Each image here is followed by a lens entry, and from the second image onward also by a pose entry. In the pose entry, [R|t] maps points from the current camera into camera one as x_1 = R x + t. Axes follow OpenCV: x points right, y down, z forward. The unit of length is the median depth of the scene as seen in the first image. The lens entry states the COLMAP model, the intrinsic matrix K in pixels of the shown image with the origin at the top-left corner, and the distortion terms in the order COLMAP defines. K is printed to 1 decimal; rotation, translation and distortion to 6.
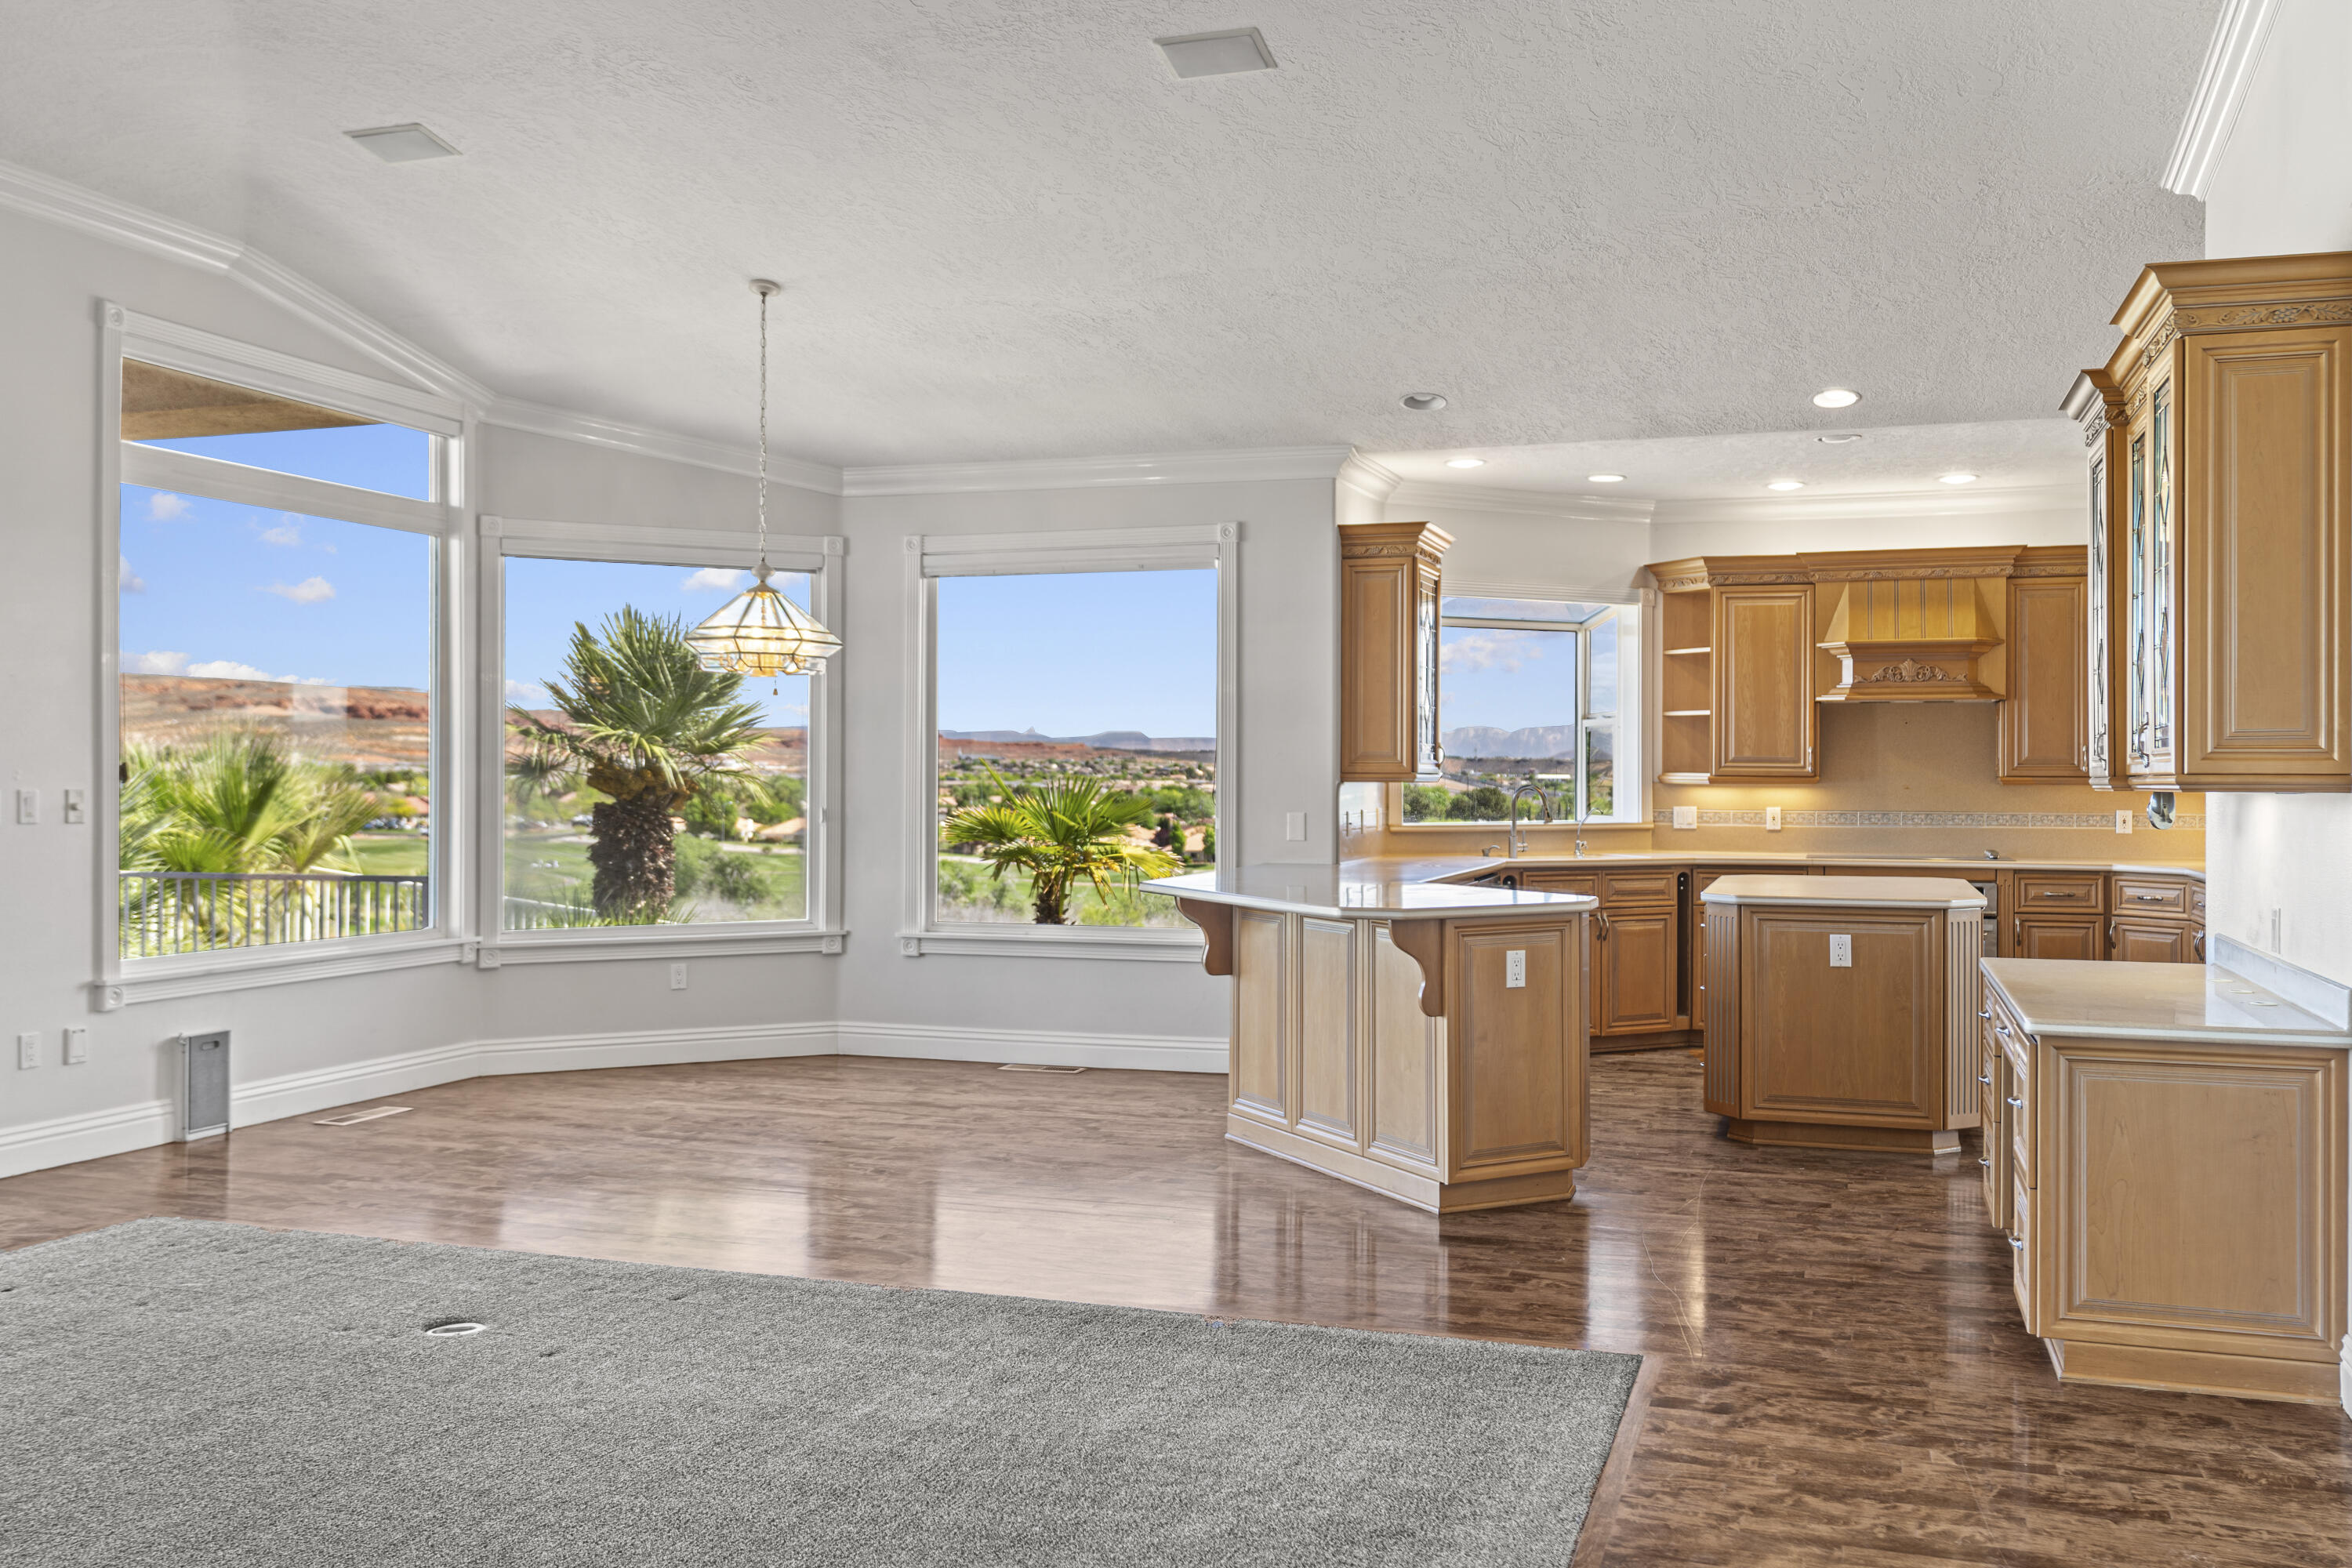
lens RADIAL K [[1963.5, 0, 1188.2], [0, 1963.5, 775.4], [0, 0, 1]] dist [0.006450, -0.004819]
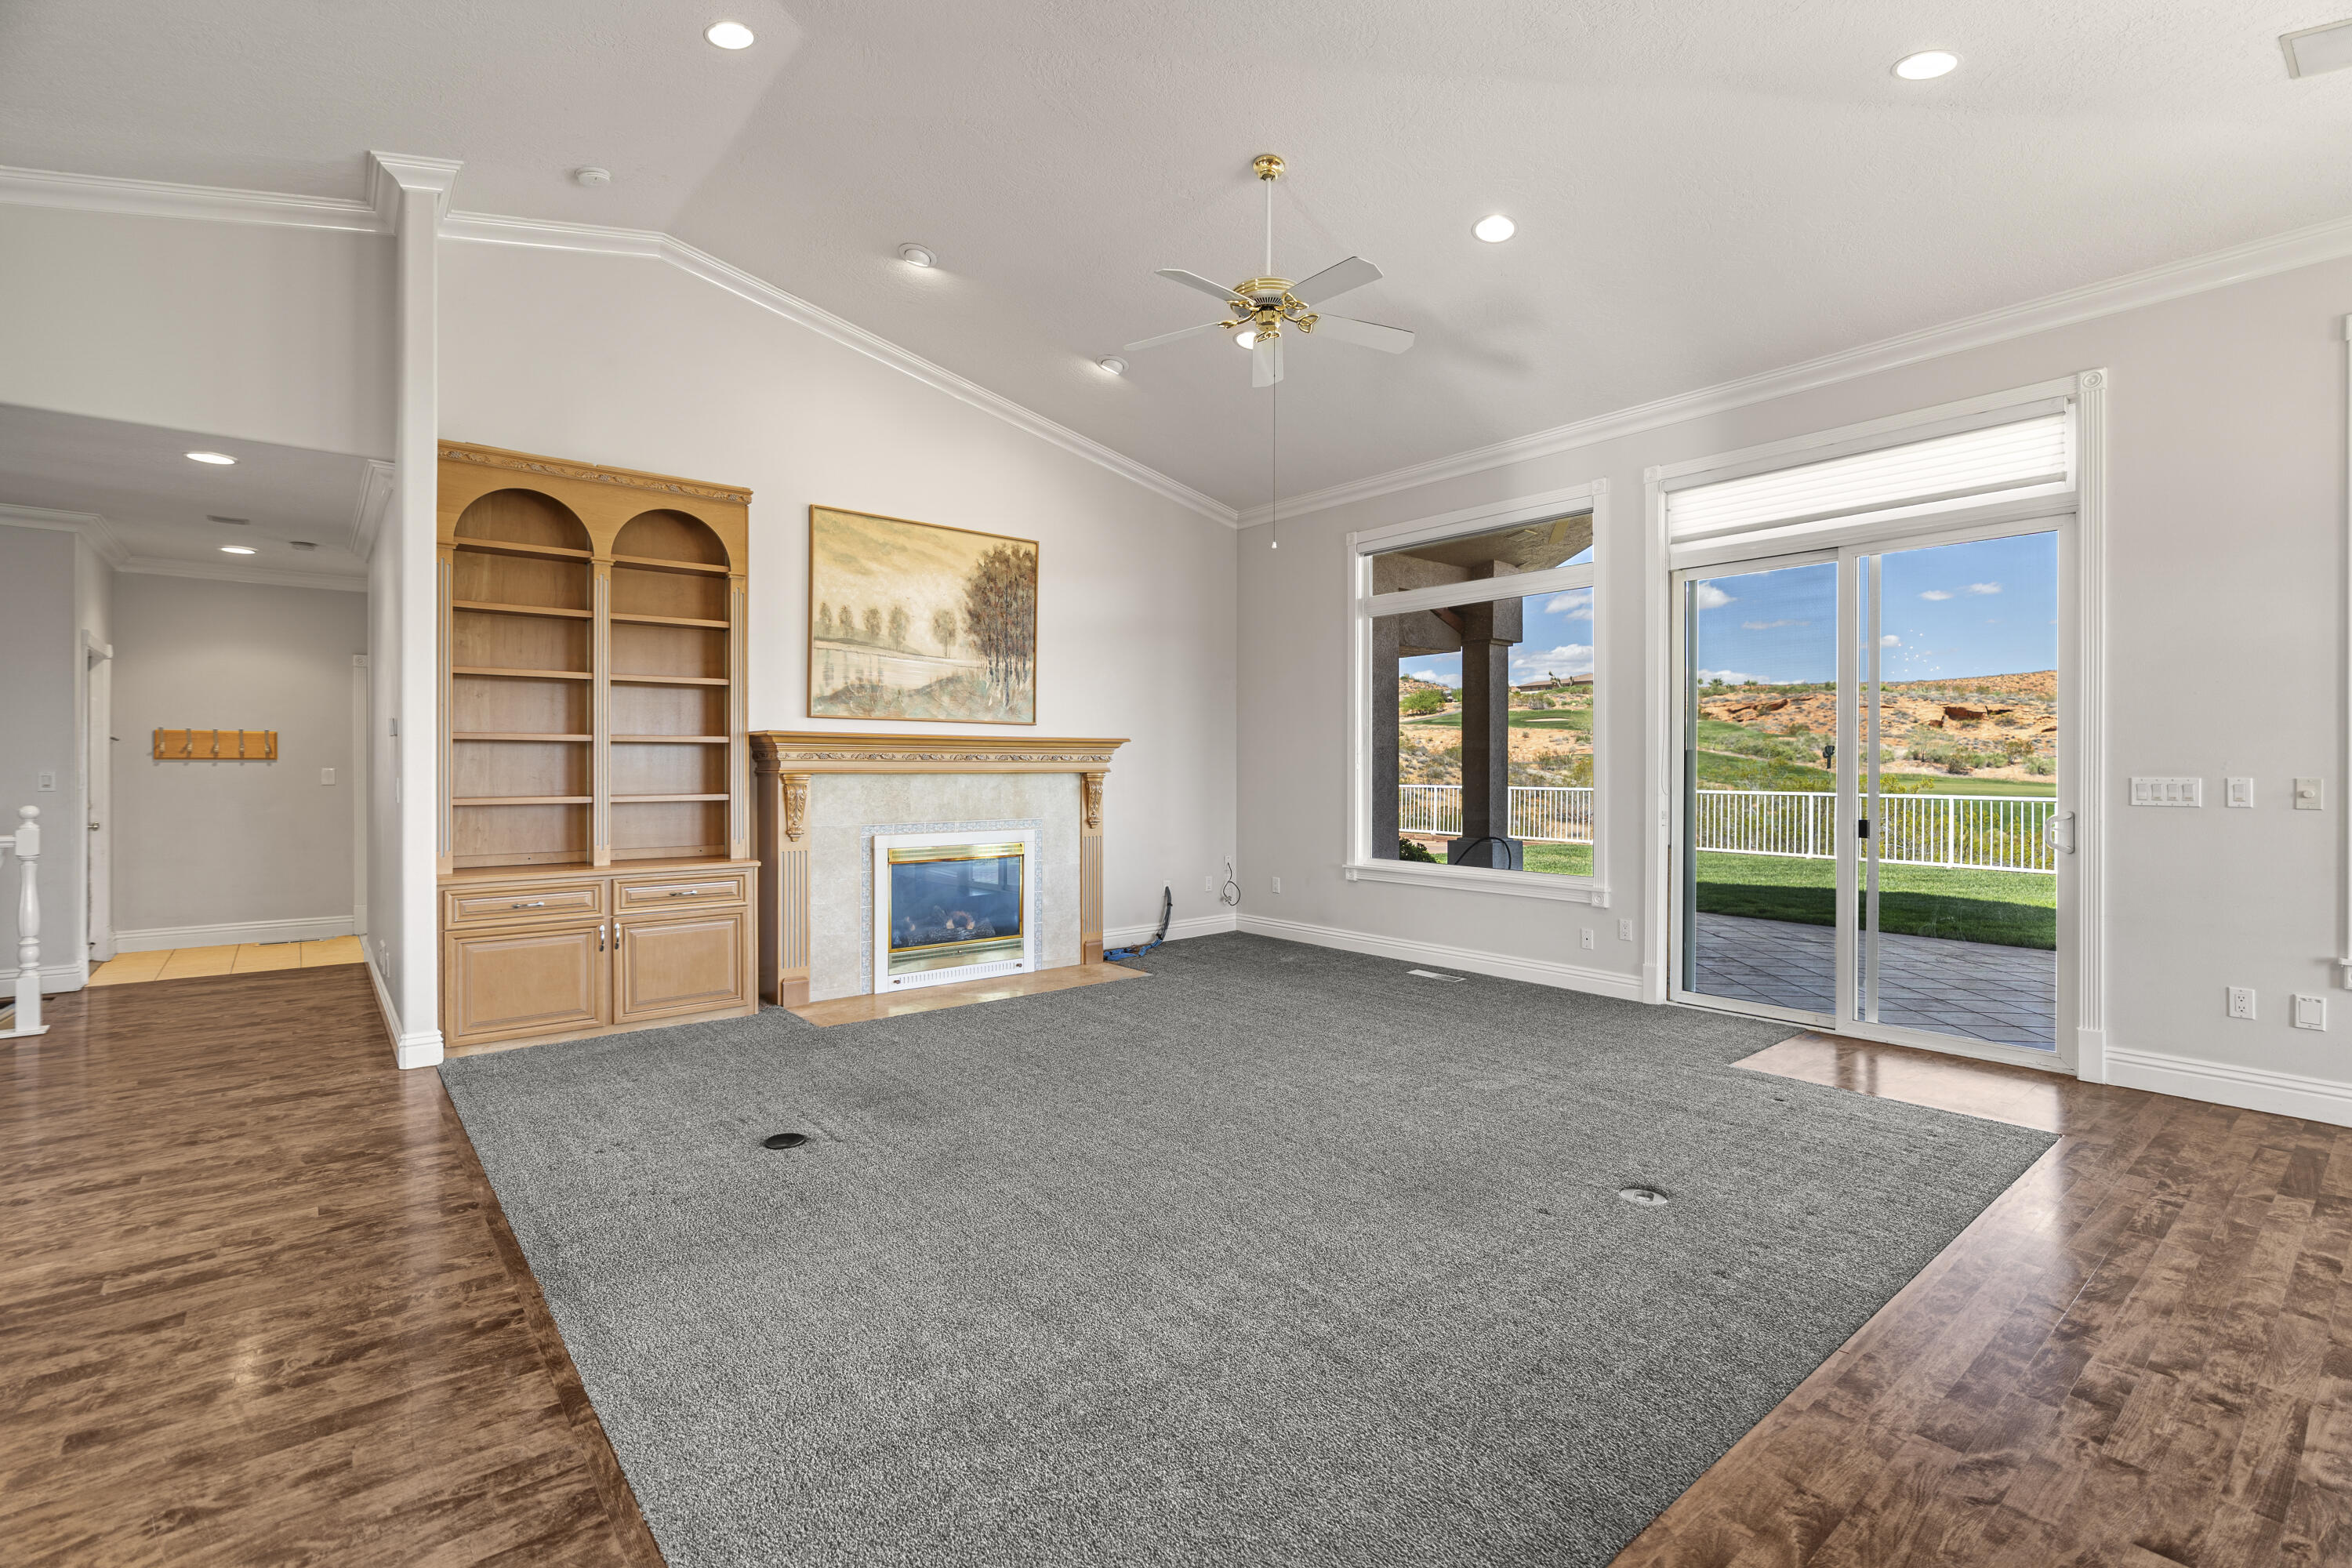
lens RADIAL K [[1063.6, 0, 1175.0], [0, 1063.6, 767.8], [0, 0, 1]] dist [-0.011025, 0.004766]
pose [[-0.530409, -0.003568, -0.847735, 0.200269], [-0.000652, 0.999993, -0.003801, 0.002996], [0.847742, -0.001463, -0.530407, 0.590835]]
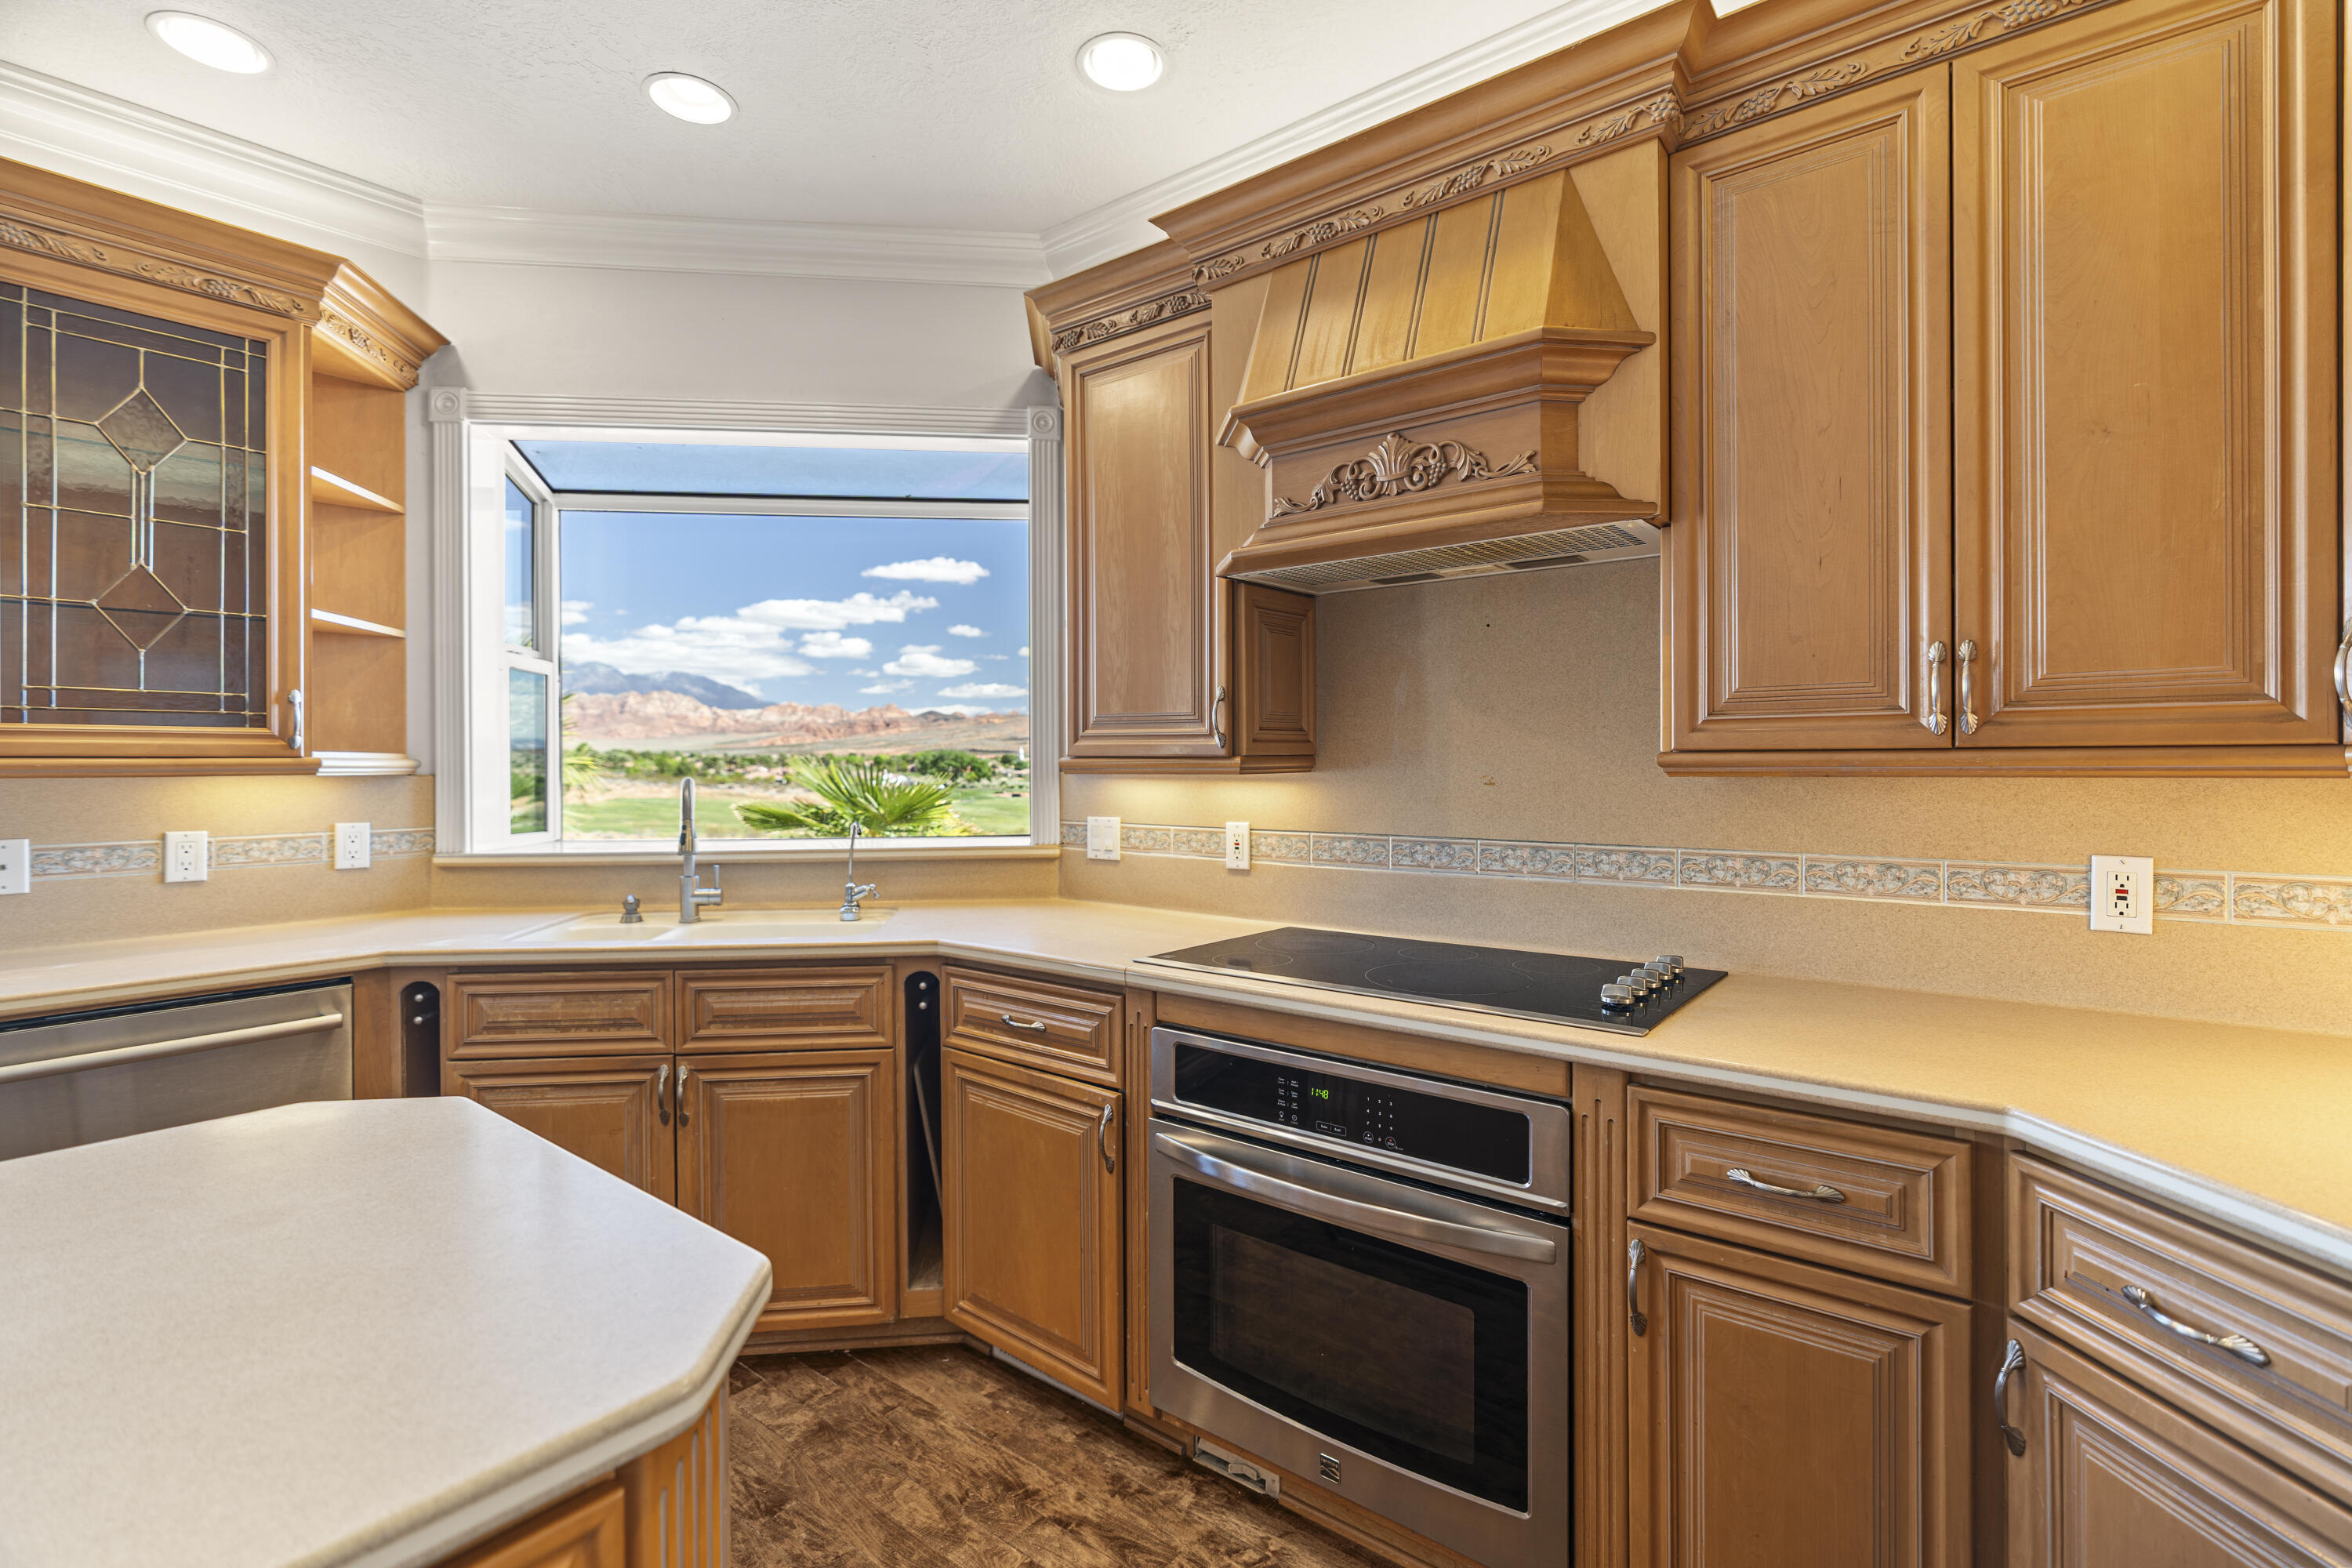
lens RADIAL K [[1063.6, 0, 1192.1], [0, 1063.6, 765.2], [0, 0, 1]] dist [-0.011025, 0.004766]
pose [[0.940532, -0.006077, -0.339652, 0.431847], [0.006968, 0.999975, 0.001404, 0.002318], [0.339634, -0.003687, 0.940550, 0.867336]]
